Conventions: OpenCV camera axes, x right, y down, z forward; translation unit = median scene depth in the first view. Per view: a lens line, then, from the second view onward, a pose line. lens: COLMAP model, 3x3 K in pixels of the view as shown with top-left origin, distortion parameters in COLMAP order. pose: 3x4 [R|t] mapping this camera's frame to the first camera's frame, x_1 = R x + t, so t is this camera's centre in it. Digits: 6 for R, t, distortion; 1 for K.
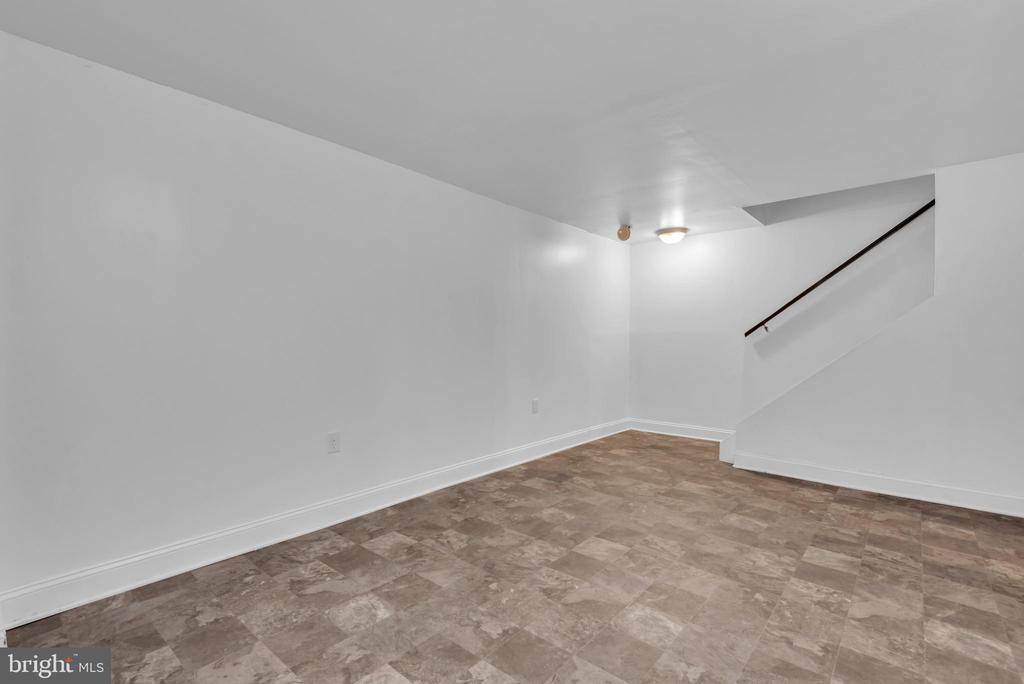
lens RADIAL K [[470.4, 0, 511.4], [0, 470.4, 339.7], [0, 0, 1]] dist [-0.000493, -0.000770]
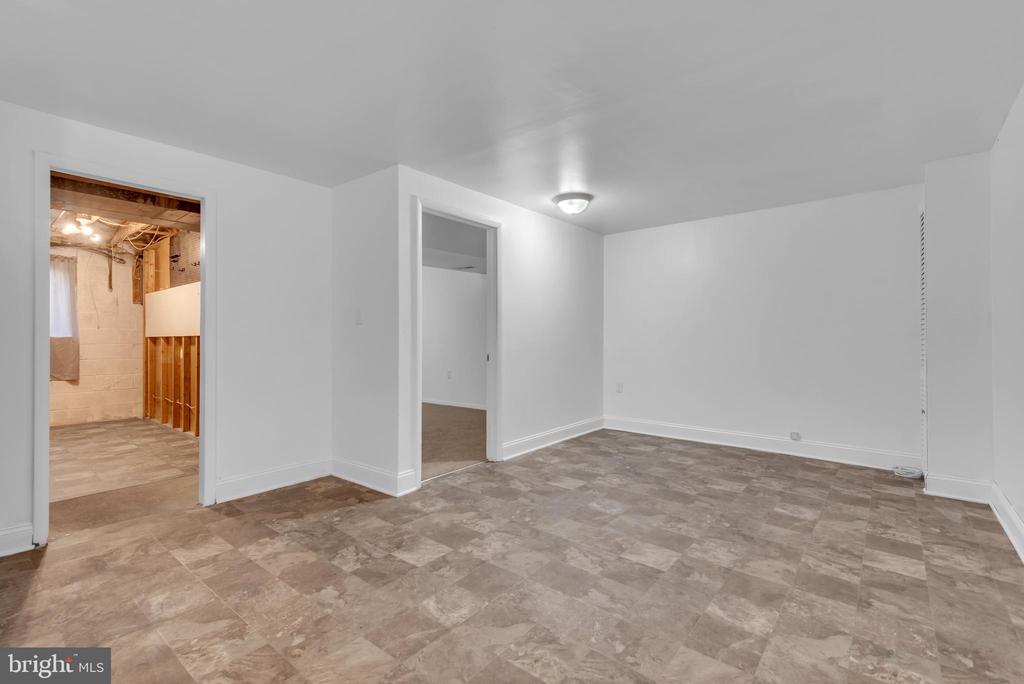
lens RADIAL K [[470.4, 0, 512.8], [0, 470.4, 337.7], [0, 0, 1]] dist [-0.000493, -0.000770]
pose [[-0.999651, 0.005031, -0.025945, 0.492192], [0.004802, 0.999949, 0.008890, 0.001164], [0.025989, 0.008762, -0.999624, 1.938247]]
